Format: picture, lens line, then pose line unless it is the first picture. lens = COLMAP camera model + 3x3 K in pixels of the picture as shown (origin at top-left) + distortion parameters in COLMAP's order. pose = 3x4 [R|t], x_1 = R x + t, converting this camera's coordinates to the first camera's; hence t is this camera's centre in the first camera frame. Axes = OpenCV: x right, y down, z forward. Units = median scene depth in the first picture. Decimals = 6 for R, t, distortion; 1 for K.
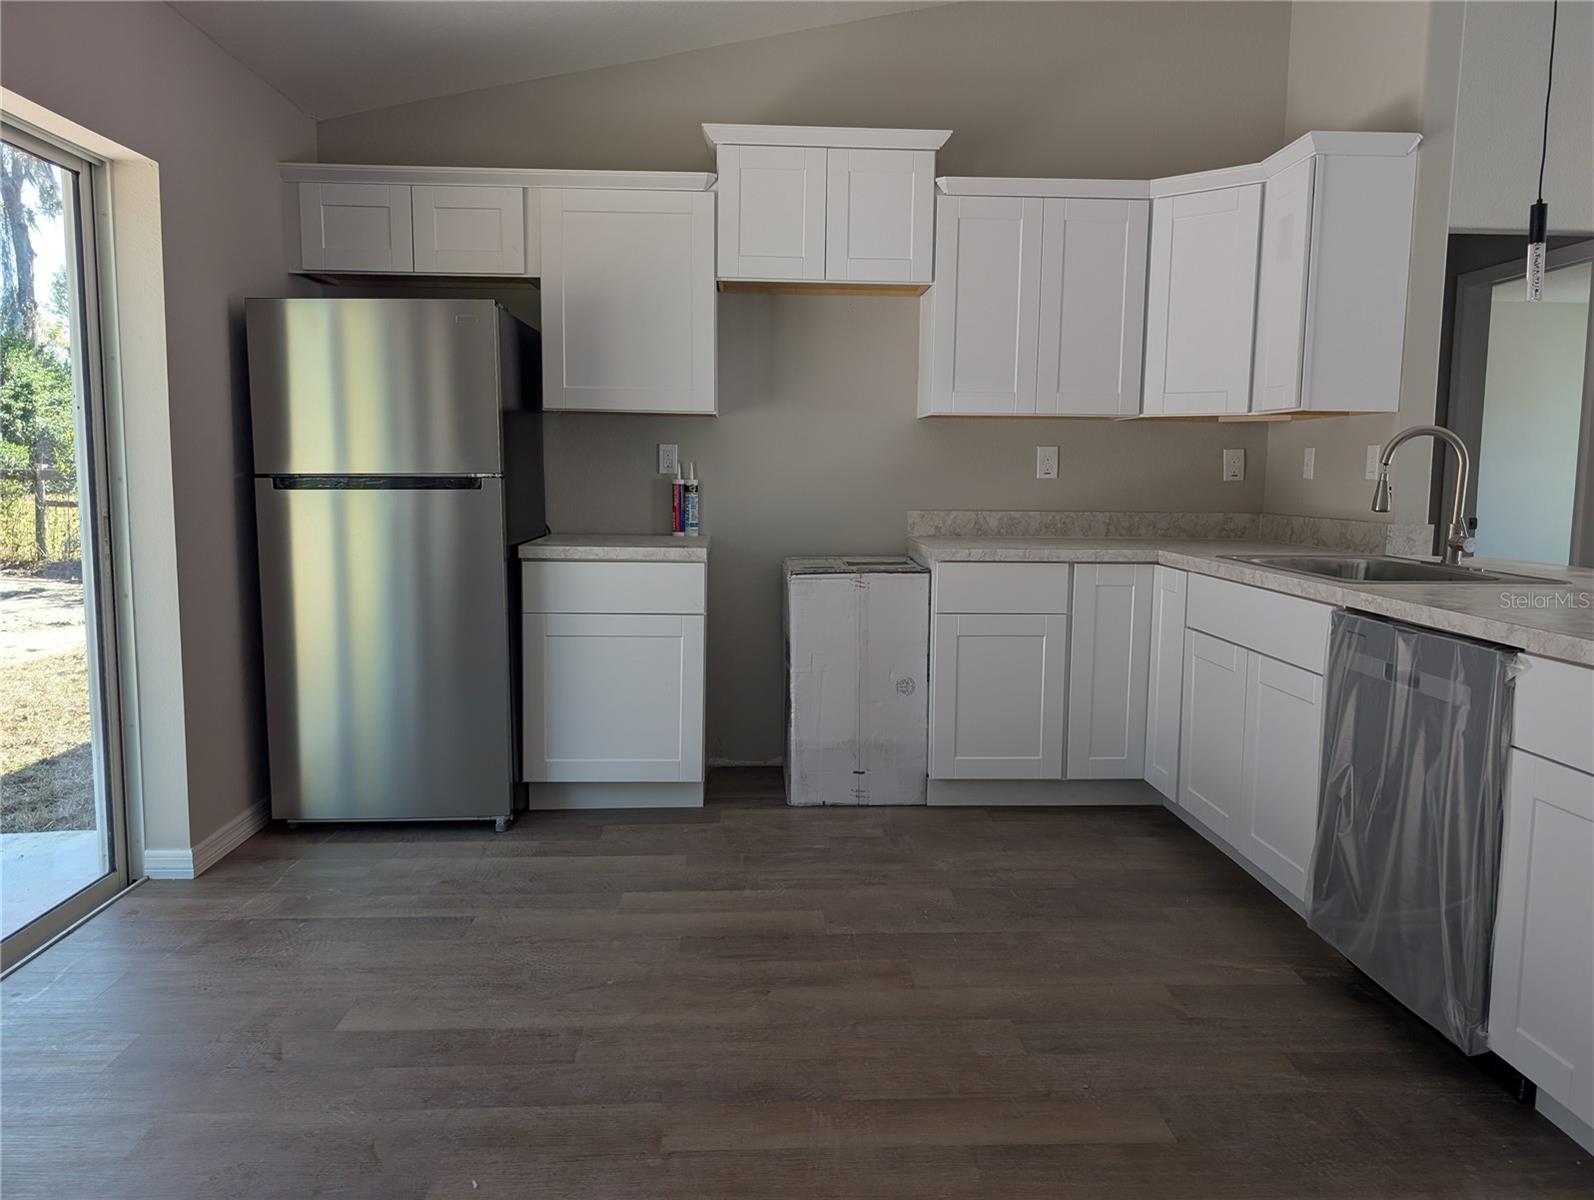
lens RADIAL K [[1146.3, 0, 799.9], [0, 1146.3, 593.8], [0, 0, 1]] dist [0.018280, -0.006927]
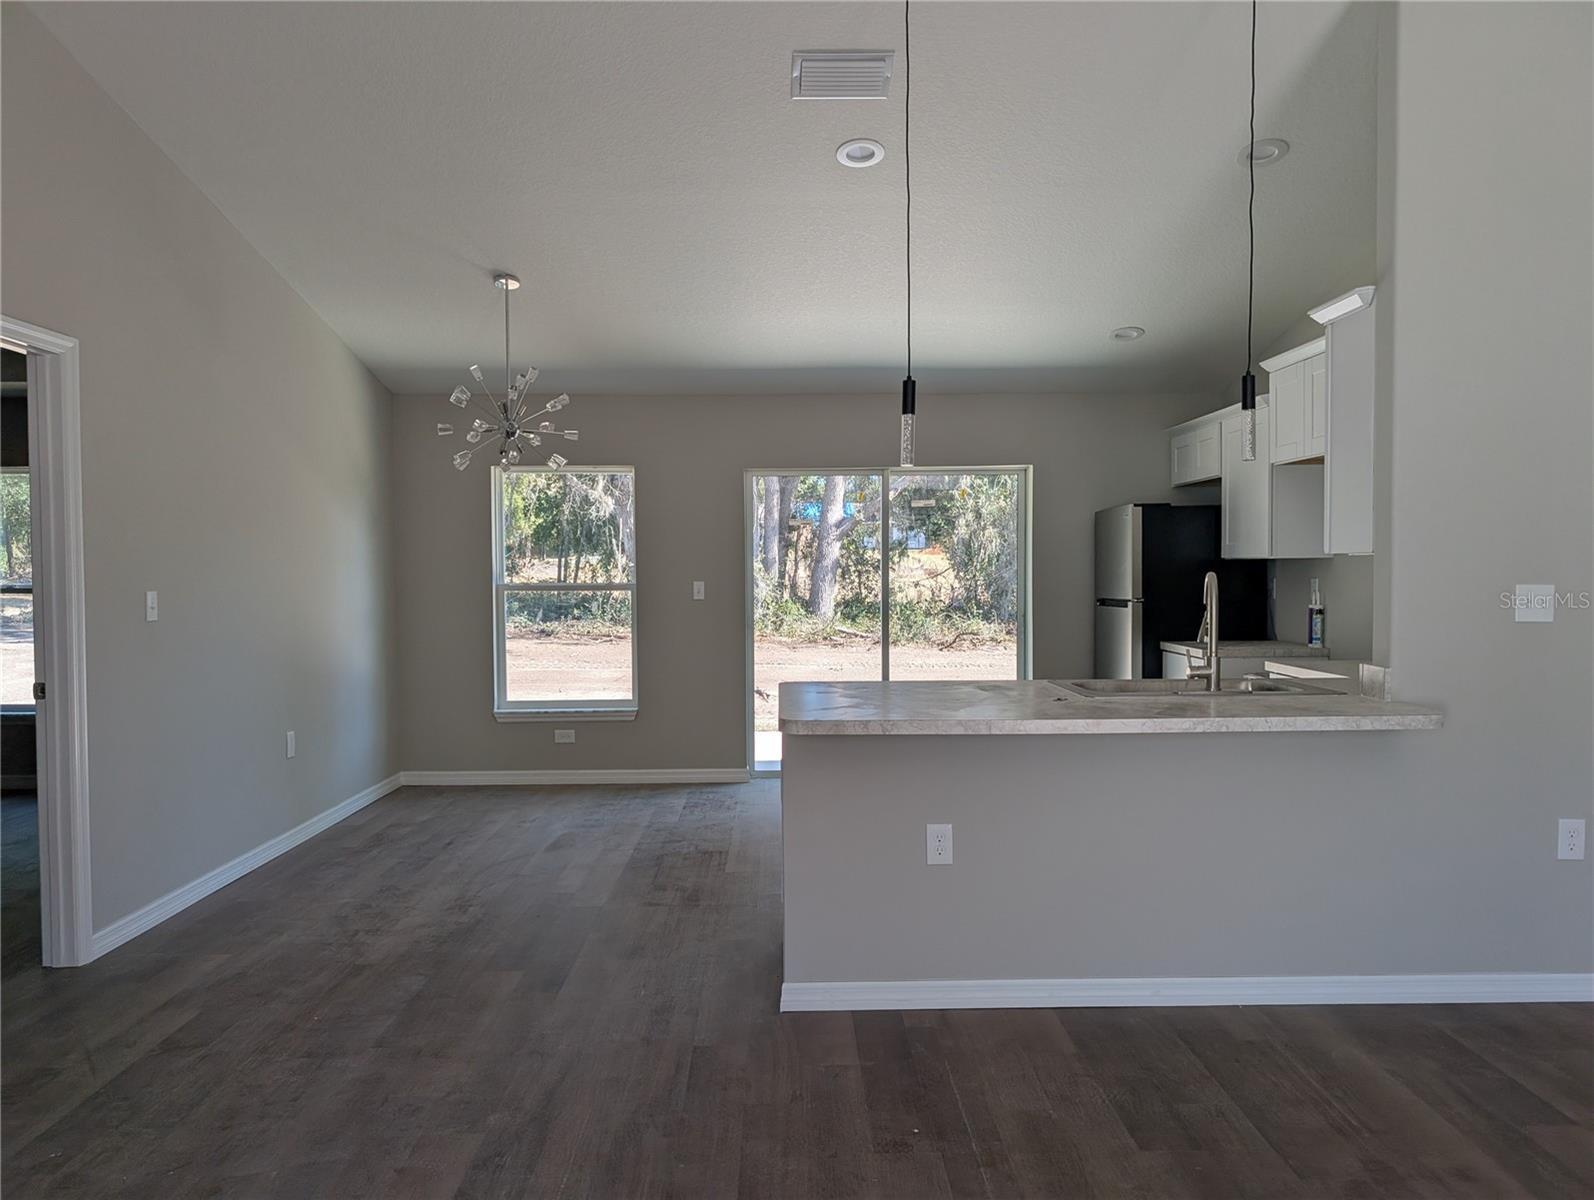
lens RADIAL K [[1146.3, 0, 799.9], [0, 1146.3, 593.8], [0, 0, 1]] dist [0.018280, -0.006927]
pose [[-0.034494, 0.011160, -0.999343, 1.443486], [-0.102893, 0.994584, 0.014658, -0.080522], [0.994094, 0.103331, -0.033159, 0.508489]]
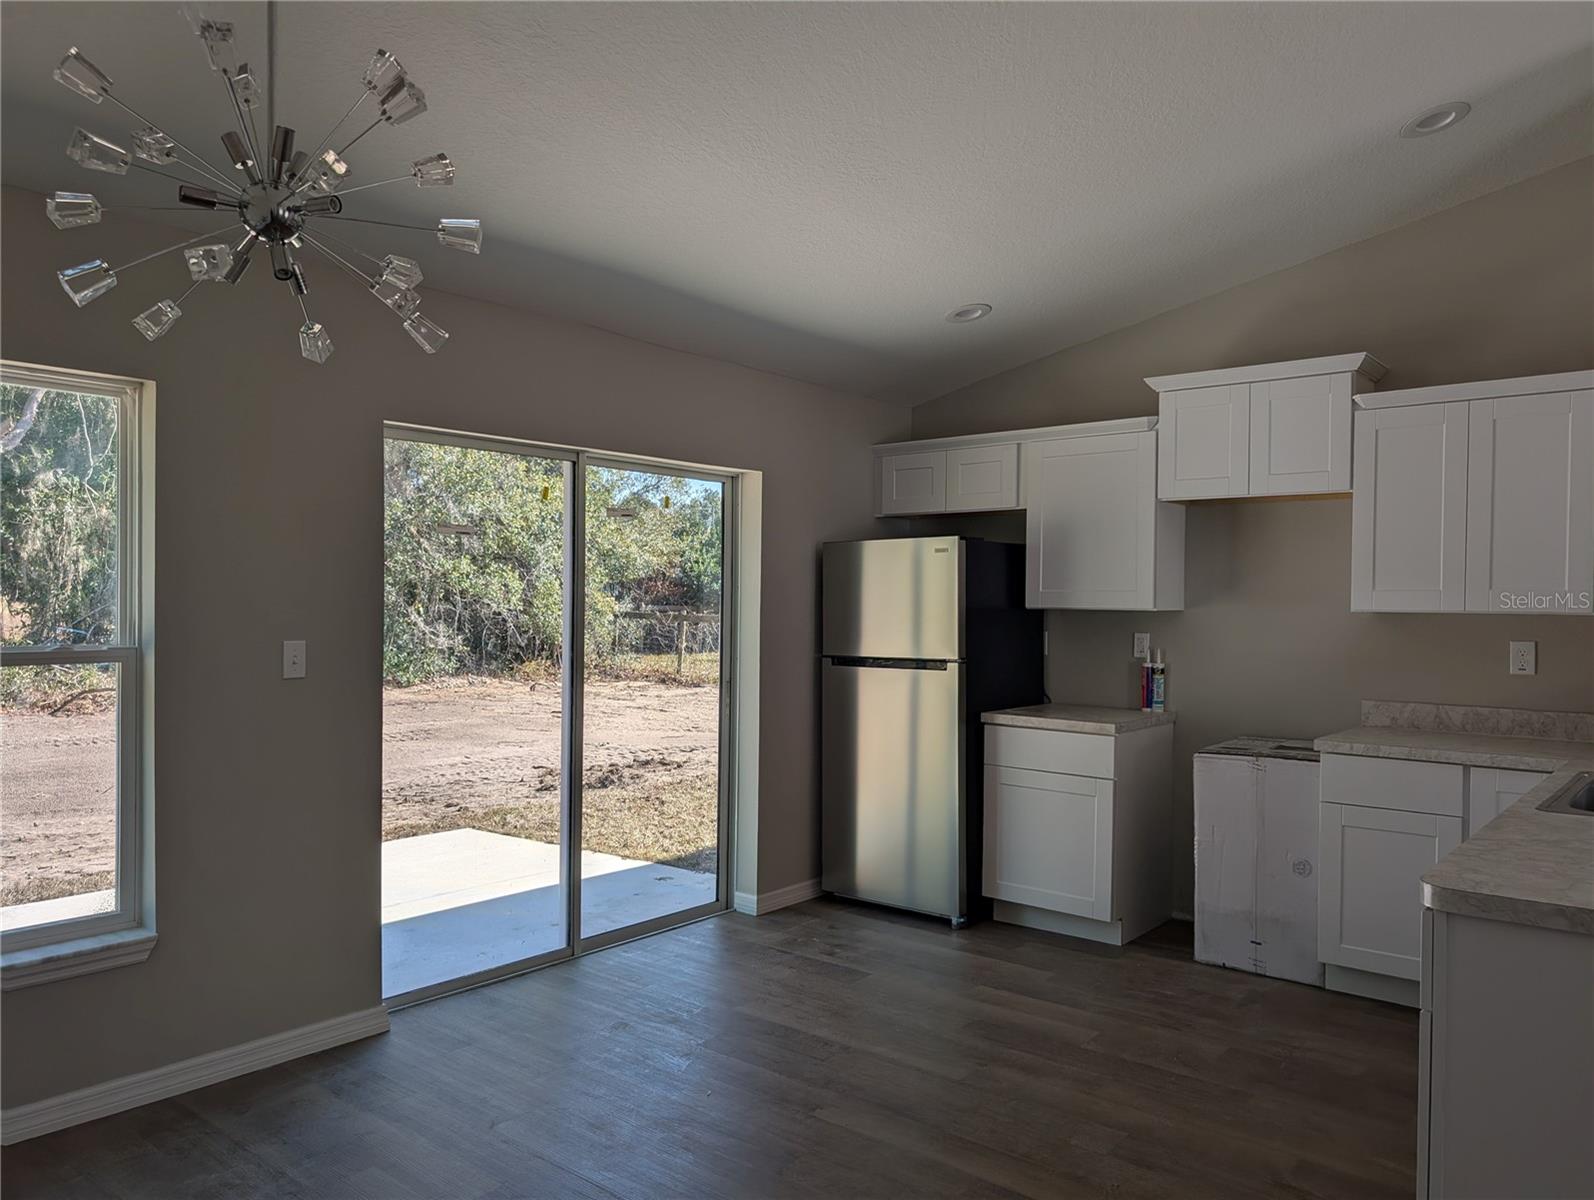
lens RADIAL K [[1146.3, 0, 799.9], [0, 1146.3, 593.8], [0, 0, 1]] dist [0.018280, -0.006927]
pose [[0.739005, -0.007486, -0.673658, 0.486380], [-0.075885, 0.992650, -0.094278, -0.036750], [0.669413, 0.120792, 0.733005, -0.128357]]
